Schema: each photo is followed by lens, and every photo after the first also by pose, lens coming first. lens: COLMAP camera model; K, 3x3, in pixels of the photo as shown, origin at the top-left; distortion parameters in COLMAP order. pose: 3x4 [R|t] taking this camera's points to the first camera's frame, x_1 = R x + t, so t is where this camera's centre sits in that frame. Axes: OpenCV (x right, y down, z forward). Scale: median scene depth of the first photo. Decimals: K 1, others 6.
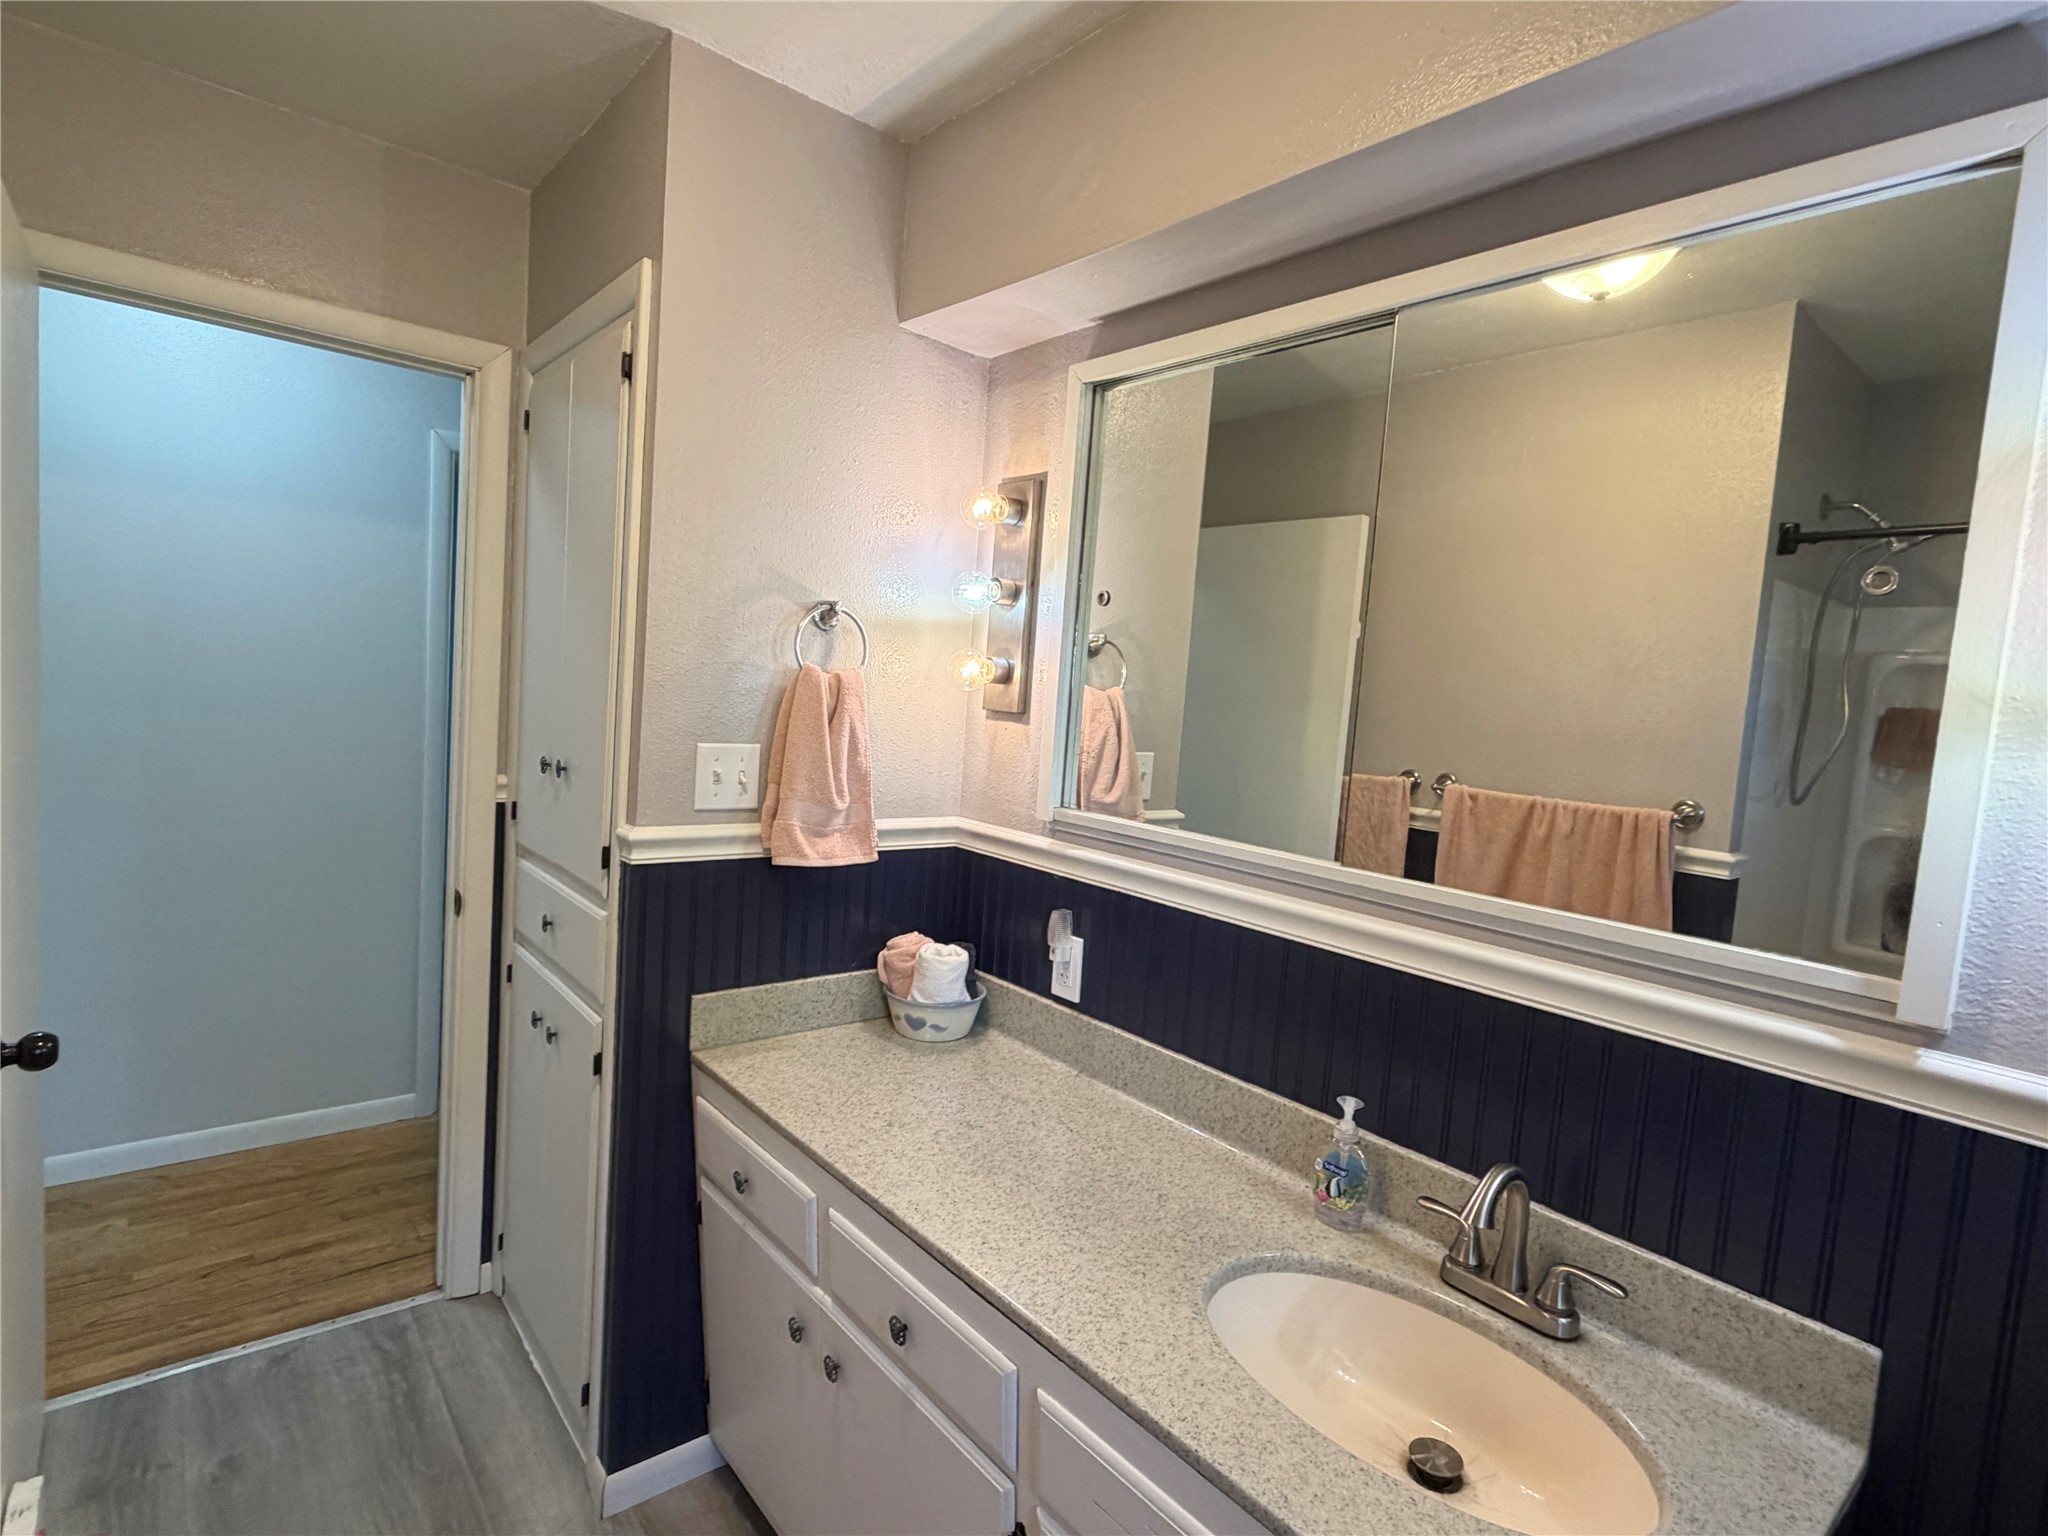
lens RADIAL K [[1029.6, 0, 1024.0], [0, 1029.6, 768.0], [0, 0, 1]] dist [0.001037, 0.000623]
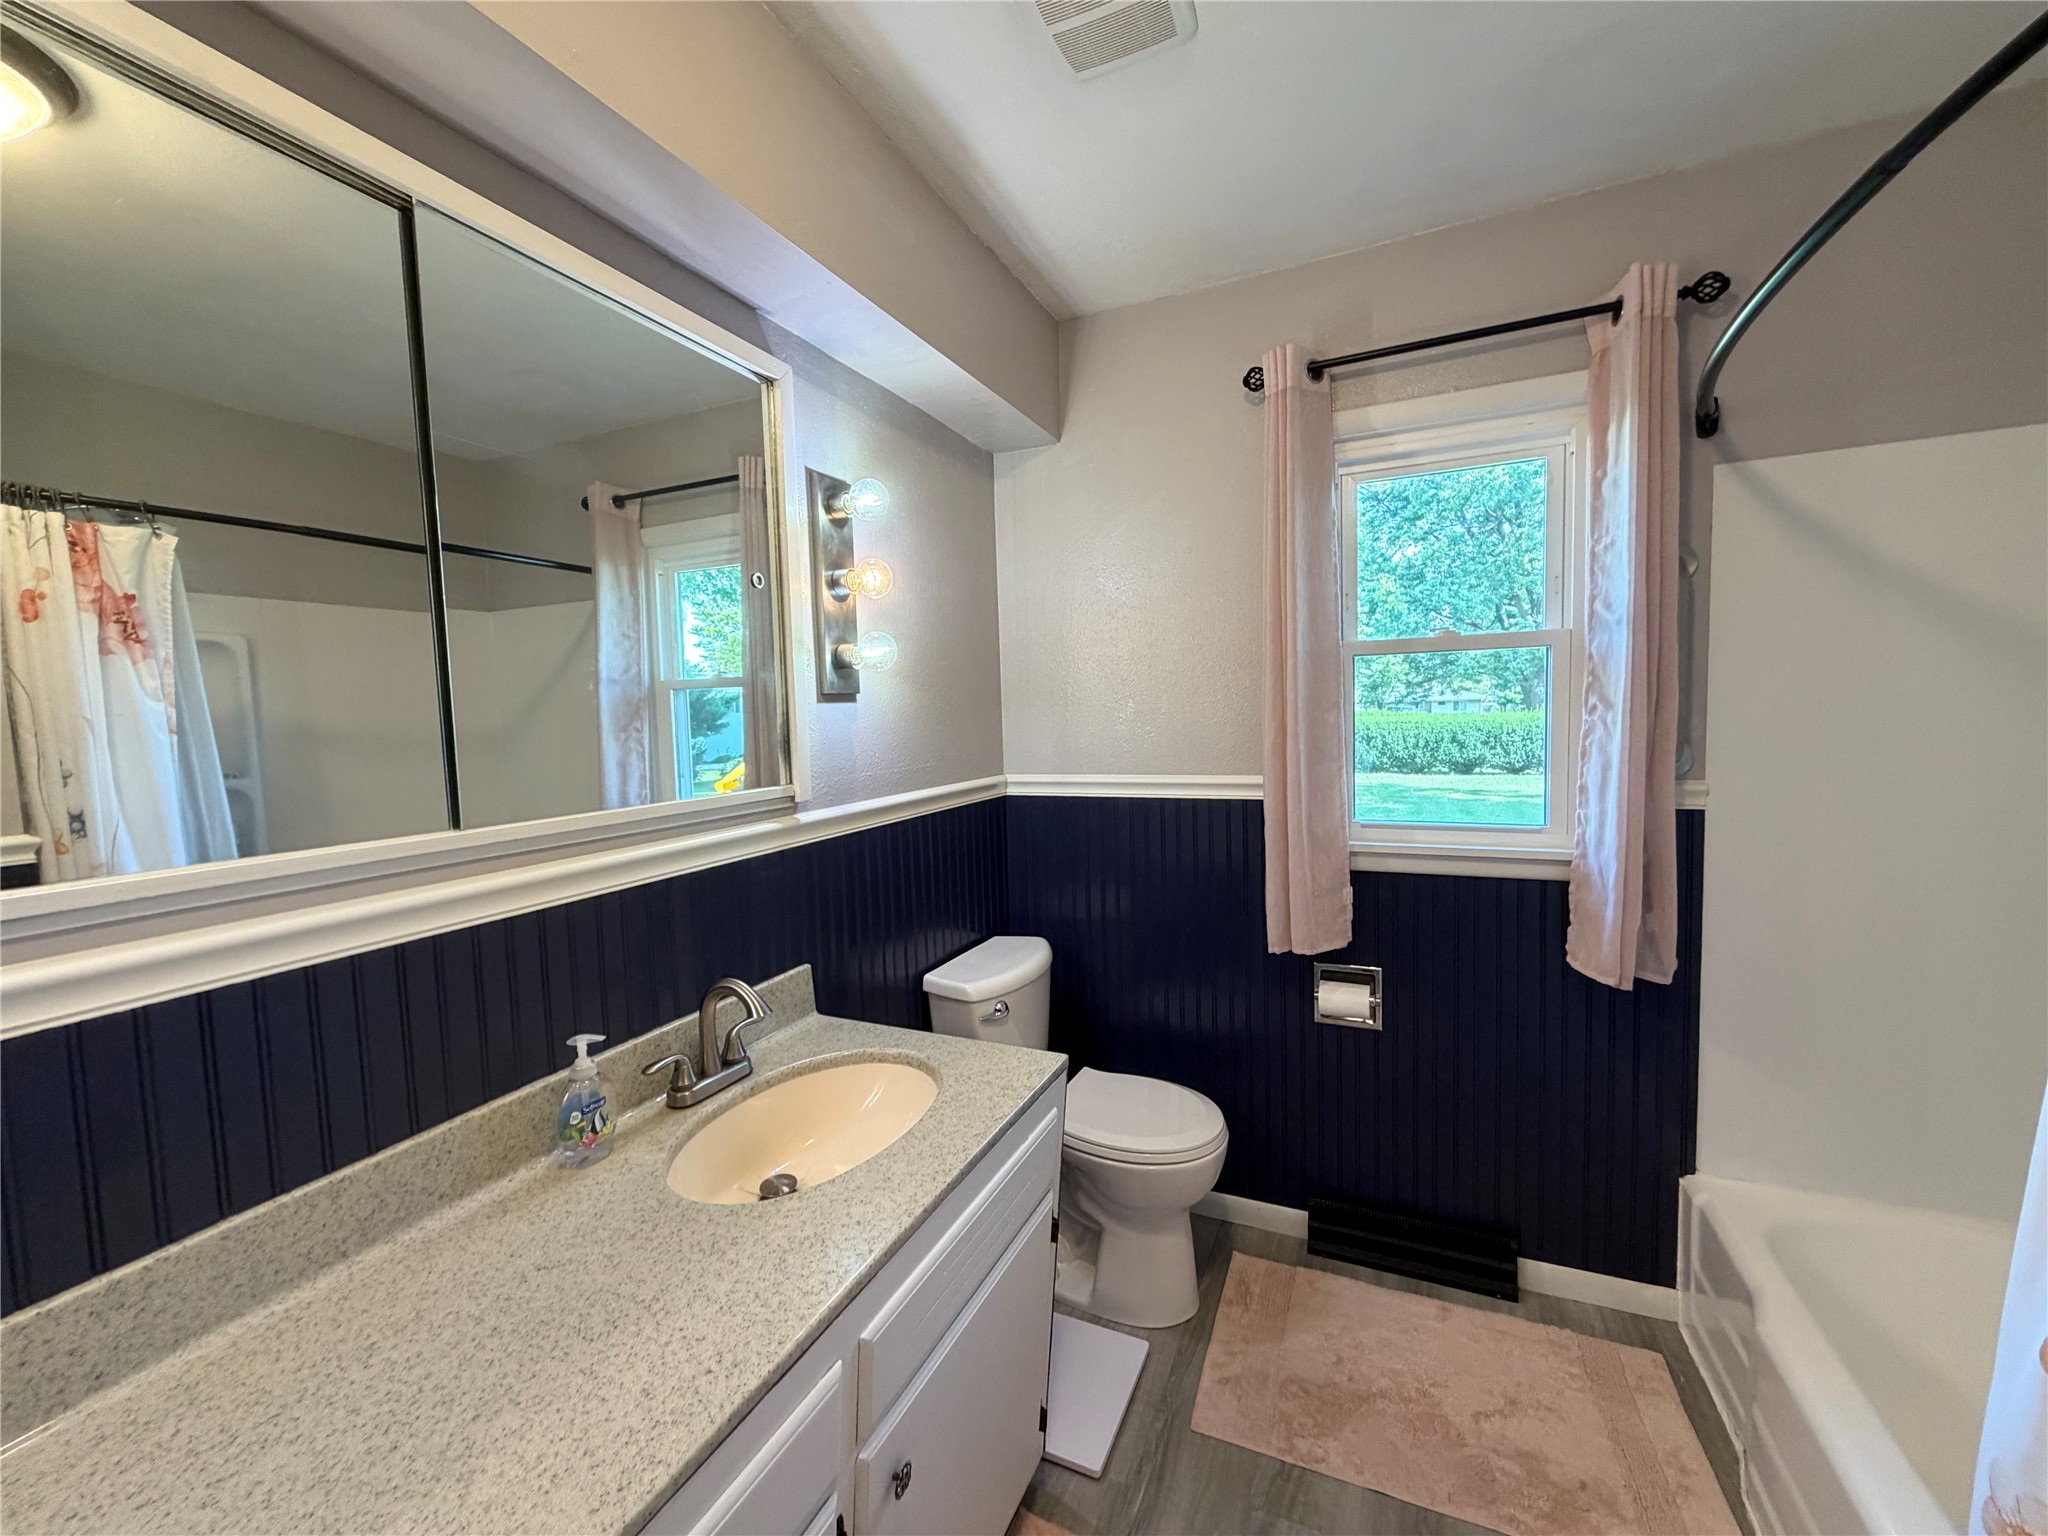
lens RADIAL K [[811.4, 0, 1024.0], [0, 811.4, 768.0], [0, 0, 1]] dist [-0.001063, -0.000017]
pose [[-0.422343, -0.122647, 0.898100, -0.589465], [0.072440, 0.983068, 0.168316, -0.045704], [-0.903537, 0.136145, -0.406307, 0.950258]]
